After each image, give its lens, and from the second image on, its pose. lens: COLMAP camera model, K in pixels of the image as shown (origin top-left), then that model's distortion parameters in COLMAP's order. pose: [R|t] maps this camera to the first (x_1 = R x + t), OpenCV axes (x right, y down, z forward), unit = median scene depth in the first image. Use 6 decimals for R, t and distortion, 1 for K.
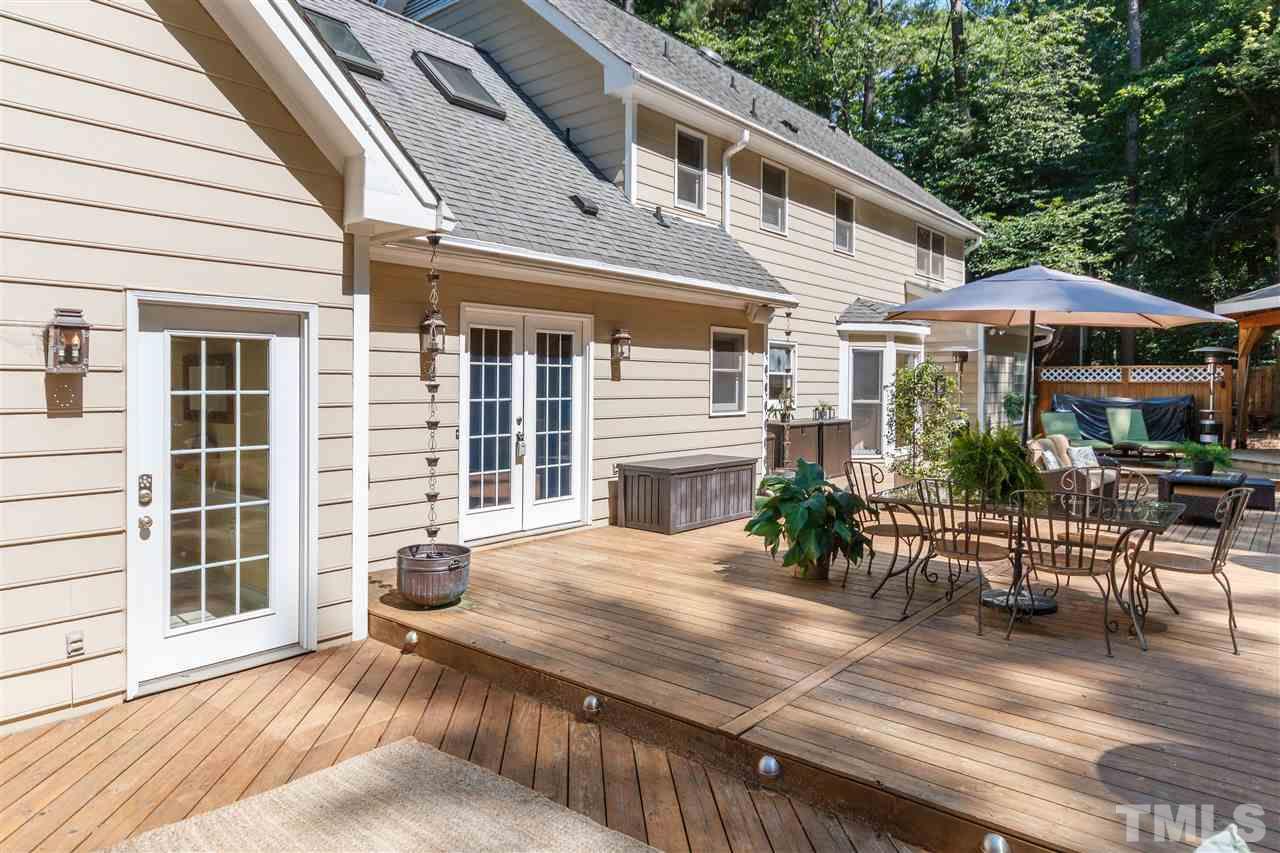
lens RADIAL K [[787.9, 0, 657.4], [0, 787.9, 383.9], [0, 0, 1]] dist [0.006079, 0.001716]
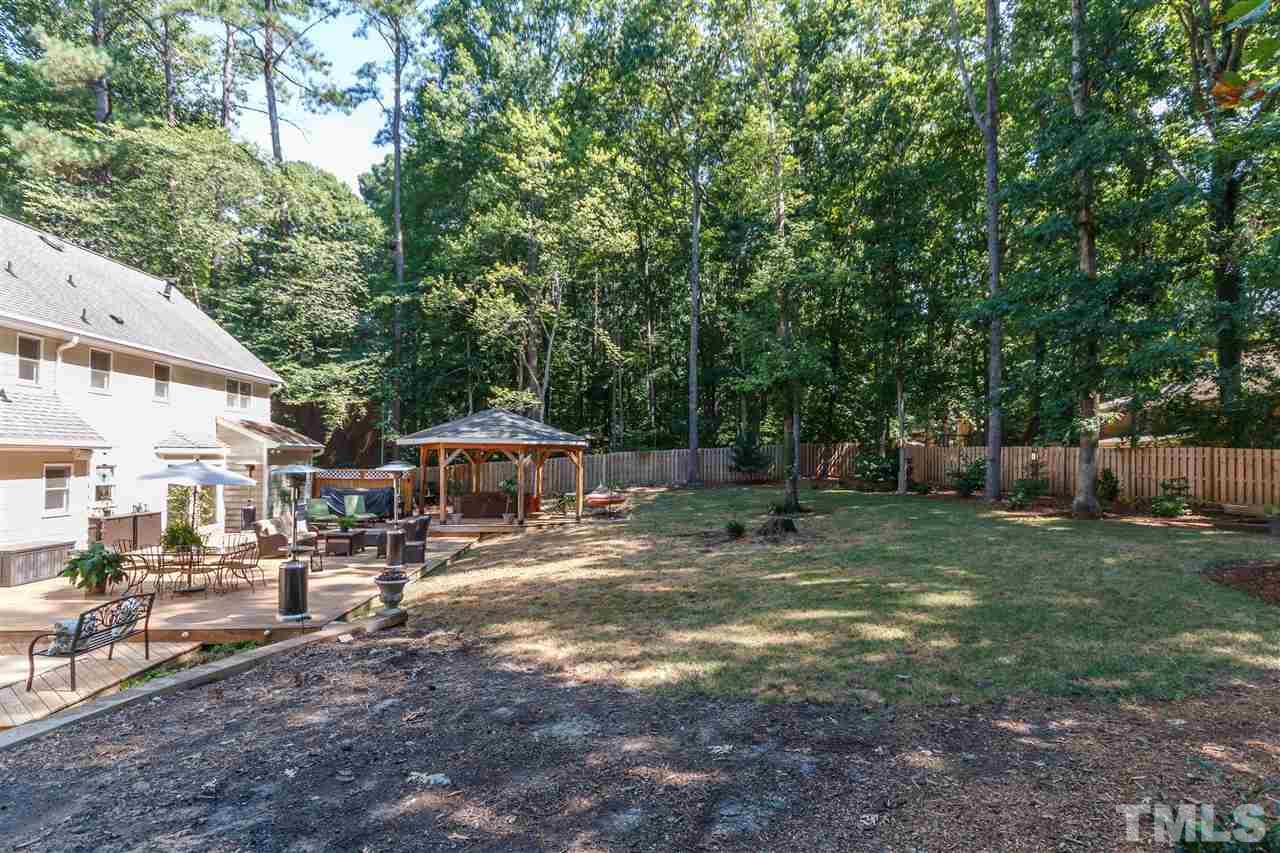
lens RADIAL K [[718.8, 0, 637.6], [0, 718.8, 445.8], [0, 0, 1]] dist [0.003204, 0.000943]
pose [[0.739100, 0.012068, 0.673487, -0.035292], [-0.002352, 0.999880, -0.015335, -0.103388], [-0.673591, 0.009750, 0.739040, -1.112096]]
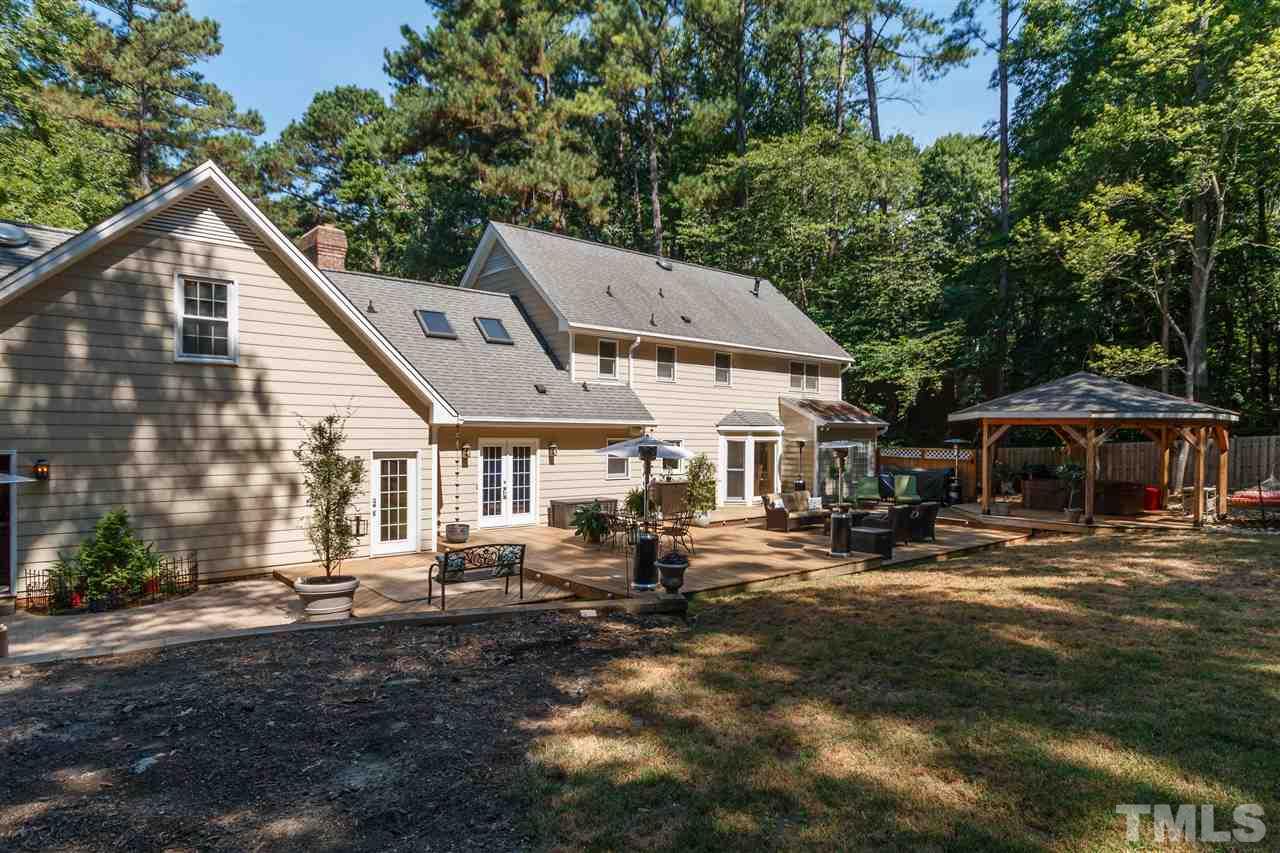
lens RADIAL K [[718.8, 0, 652.1], [0, 718.8, 445.2], [0, 0, 1]] dist [0.003204, 0.000943]
pose [[0.984813, 0.008203, -0.173423, 0.611946], [-0.005497, 0.999856, 0.016078, -0.098450], [0.173530, -0.014881, 0.984716, -1.052405]]
